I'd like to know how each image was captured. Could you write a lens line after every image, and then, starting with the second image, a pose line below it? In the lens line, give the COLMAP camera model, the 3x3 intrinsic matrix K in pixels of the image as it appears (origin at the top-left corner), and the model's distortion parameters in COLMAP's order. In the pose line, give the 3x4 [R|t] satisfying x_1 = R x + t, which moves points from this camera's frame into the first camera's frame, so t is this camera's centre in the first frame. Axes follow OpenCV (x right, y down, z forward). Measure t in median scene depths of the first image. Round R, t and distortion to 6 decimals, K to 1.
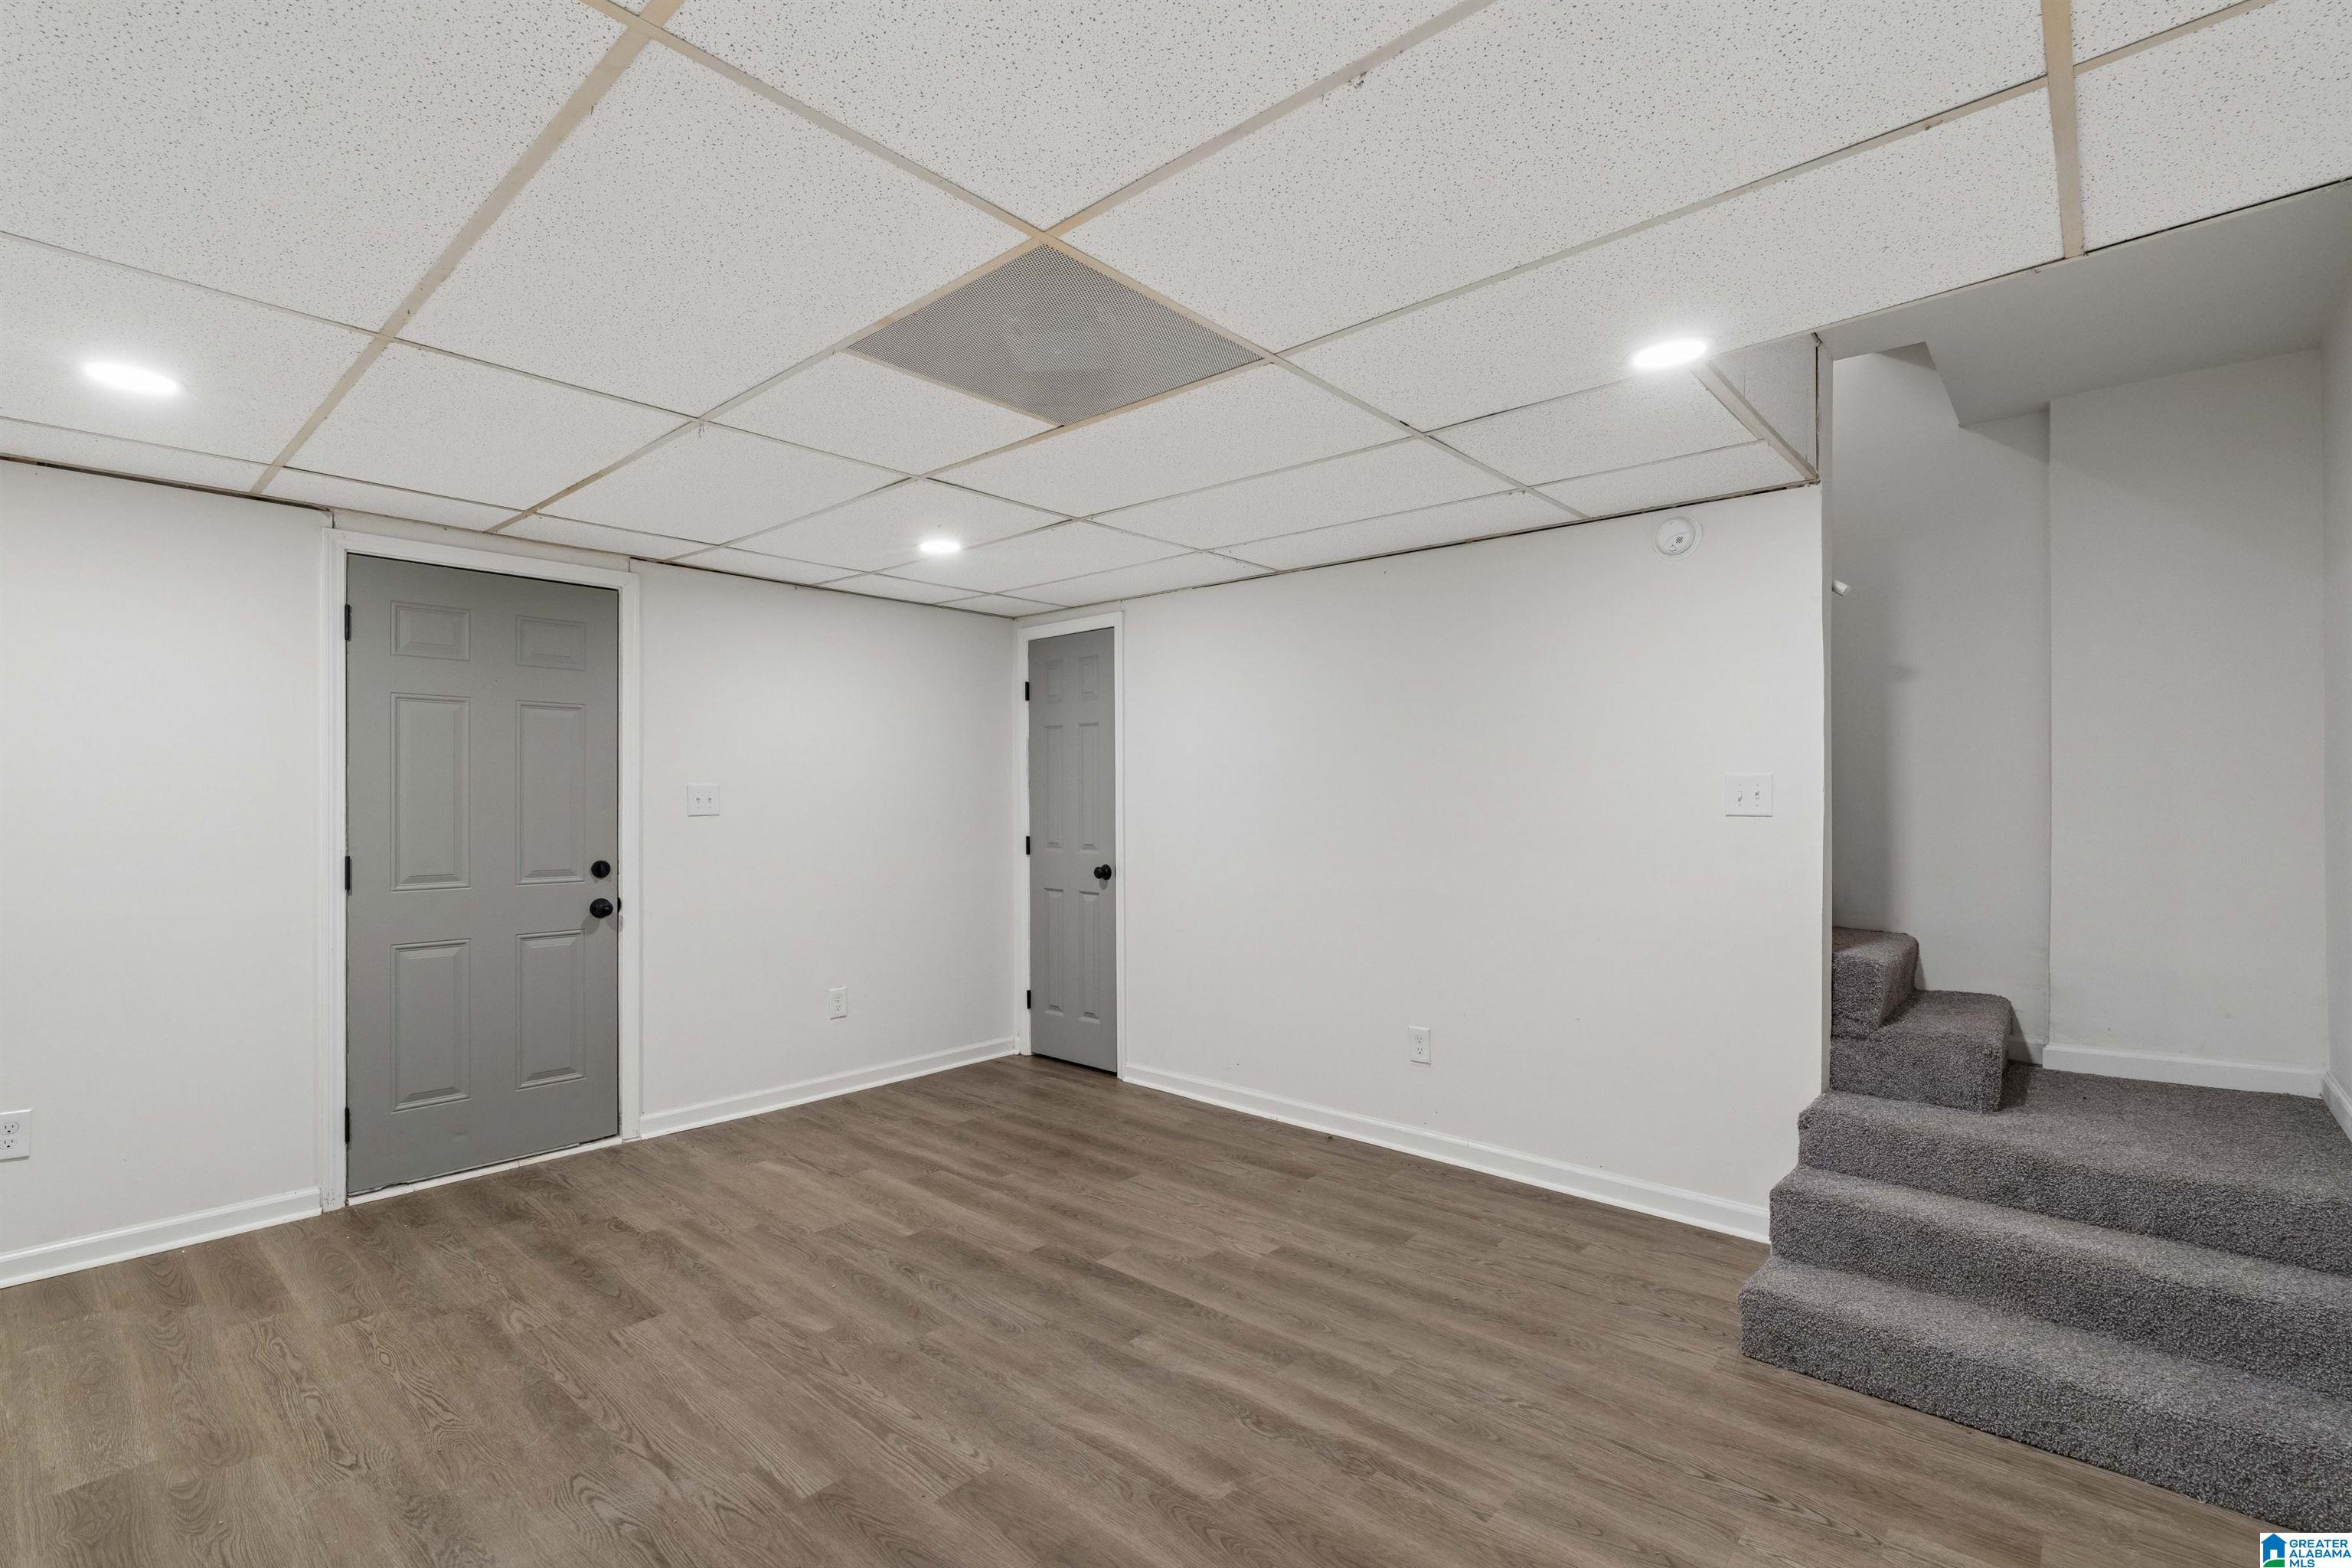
lens RADIAL K [[1054.5, 0, 1172.2], [0, 1054.5, 791.8], [0, 0, 1]] dist [-0.001202, 0.000658]
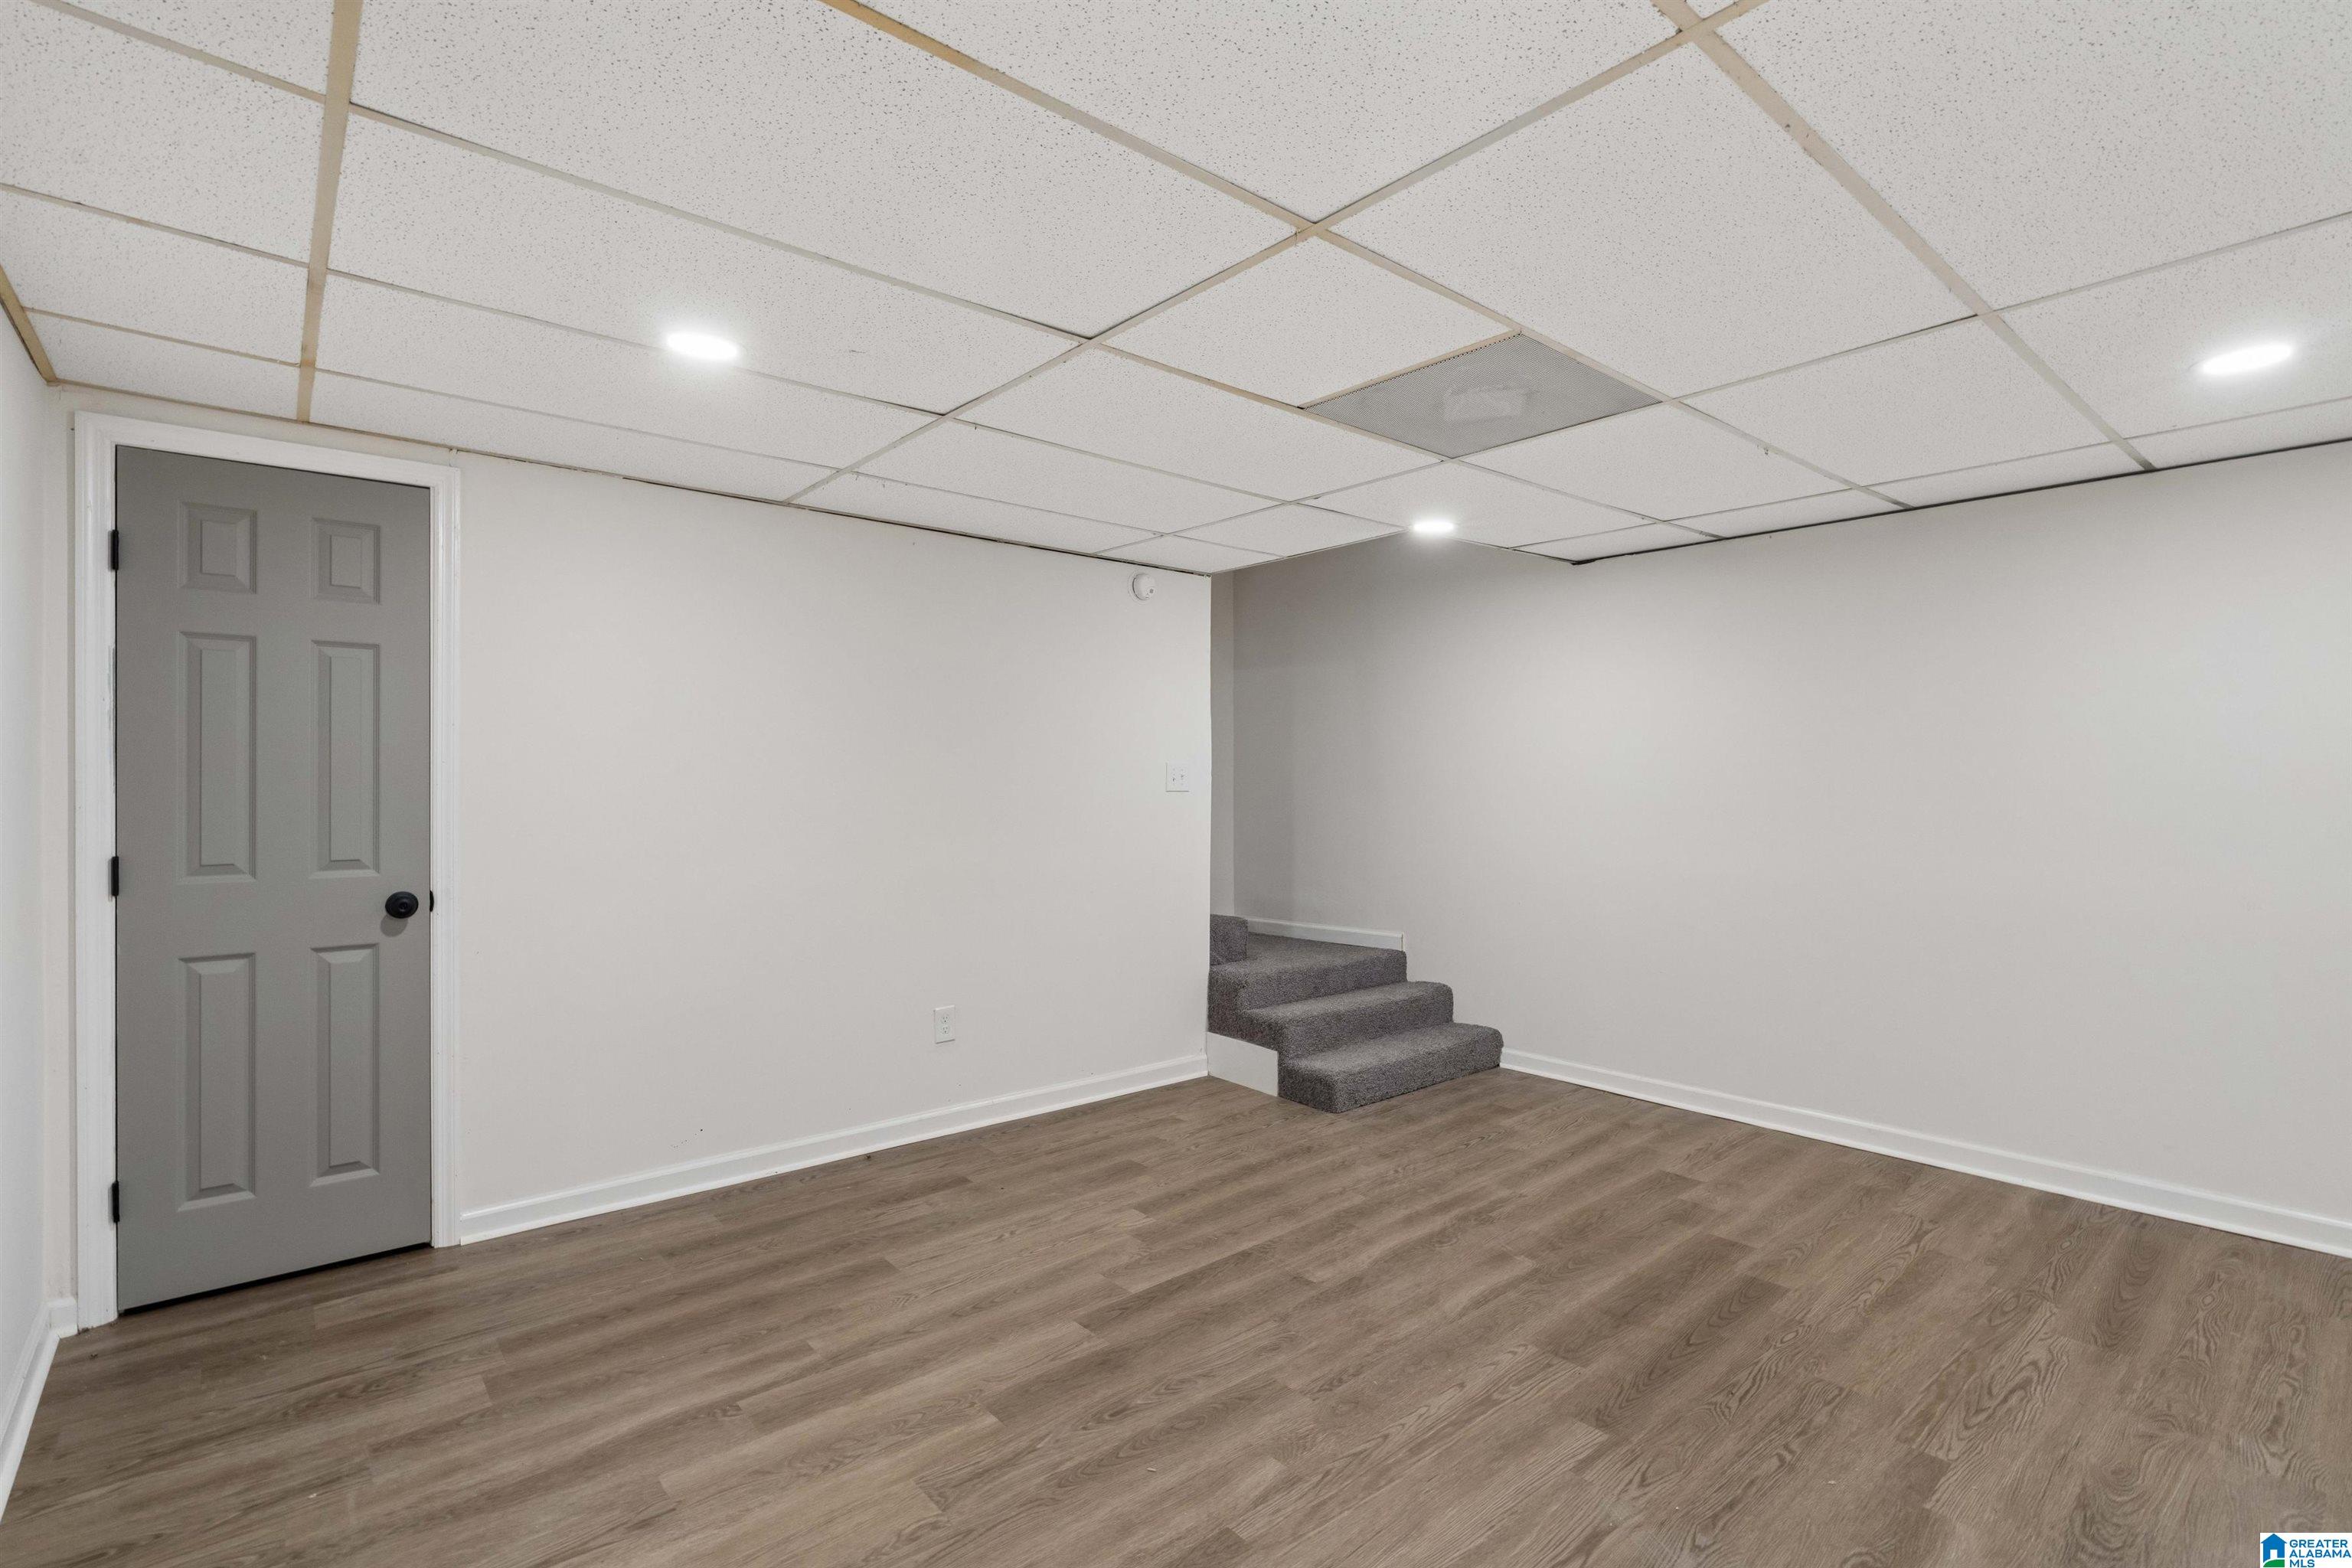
lens RADIAL K [[1054.5, 0, 1172.2], [0, 1054.5, 791.8], [0, 0, 1]] dist [-0.001202, 0.000658]
pose [[0.152469, -0.007593, 0.988279, -0.946803], [-0.009891, 0.999909, 0.009209, 0.006572], [-0.988259, -0.011179, 0.152380, 0.824827]]
